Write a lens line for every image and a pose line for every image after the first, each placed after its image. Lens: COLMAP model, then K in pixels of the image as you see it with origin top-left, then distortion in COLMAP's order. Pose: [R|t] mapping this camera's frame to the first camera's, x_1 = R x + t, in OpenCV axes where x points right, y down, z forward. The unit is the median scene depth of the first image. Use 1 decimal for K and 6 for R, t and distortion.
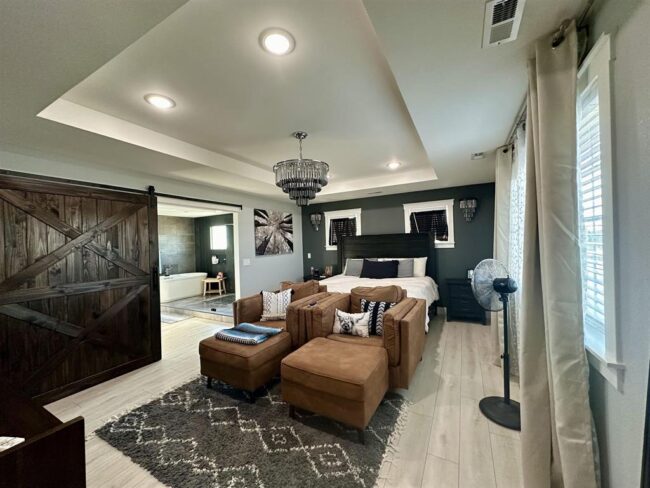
lens RADIAL K [[259.9, 0, 324.4], [0, 259.9, 243.6], [0, 0, 1]] dist [-0.001242, -0.000011]
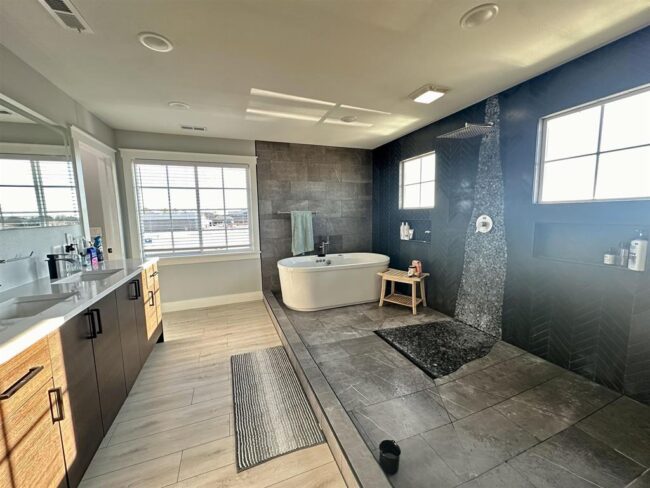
lens RADIAL K [[259.9, 0, 326.4], [0, 259.9, 243.2], [0, 0, 1]] dist [-0.001242, -0.000011]
pose [[0.757246, 0.085149, -0.647555, -0.233222], [0.002015, 0.991156, 0.132686, 0.022817], [0.653126, -0.101781, 0.750378, 0.572823]]
